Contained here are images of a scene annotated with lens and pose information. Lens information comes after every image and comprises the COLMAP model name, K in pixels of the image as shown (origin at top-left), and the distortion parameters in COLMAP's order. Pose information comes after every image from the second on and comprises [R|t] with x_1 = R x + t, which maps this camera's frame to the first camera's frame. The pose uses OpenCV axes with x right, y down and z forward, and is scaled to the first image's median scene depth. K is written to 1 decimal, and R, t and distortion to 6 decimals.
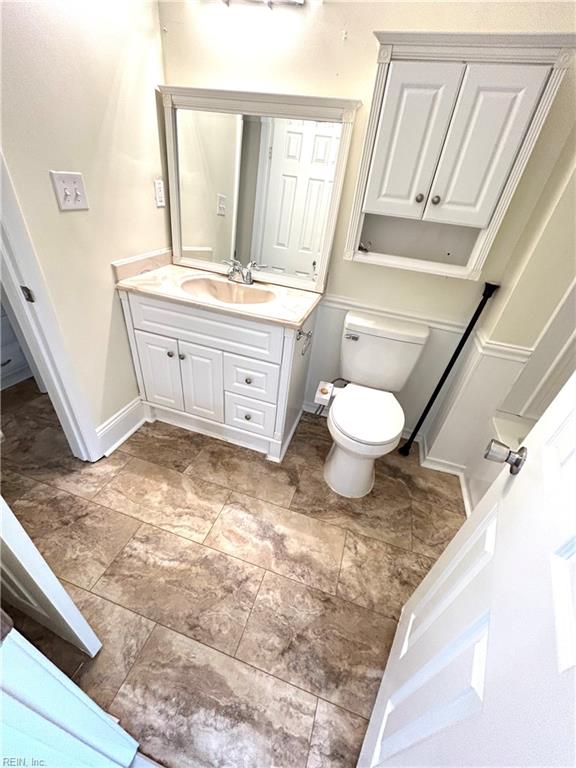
lens RADIAL K [[311.2, 0, 288.9], [0, 311.2, 383.8], [0, 0, 1]] dist [-0.005382, 0.002176]
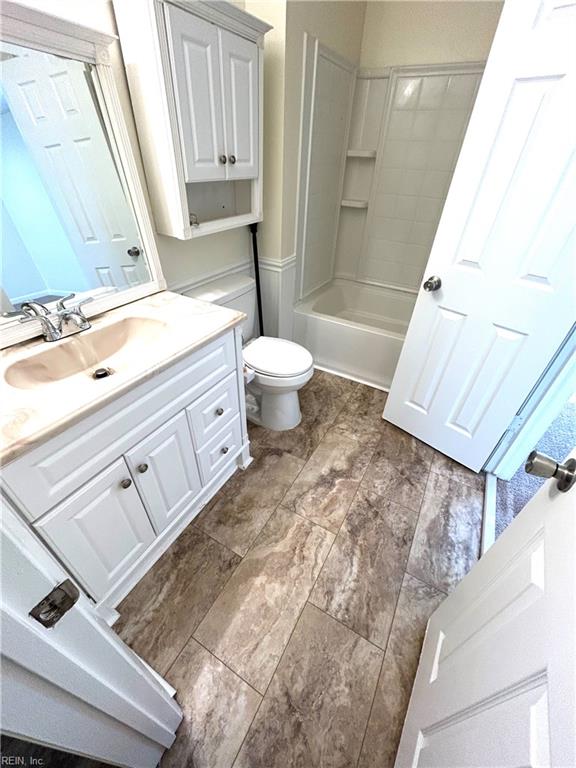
lens RADIAL K [[311.2, 0, 292.4], [0, 311.2, 382.4], [0, 0, 1]] dist [-0.005382, 0.002176]
pose [[0.205974, -0.647505, 0.733698, -0.721834], [0.530398, 0.703958, 0.472358, -0.394582], [-0.822346, 0.291858, 0.488432, 0.459391]]
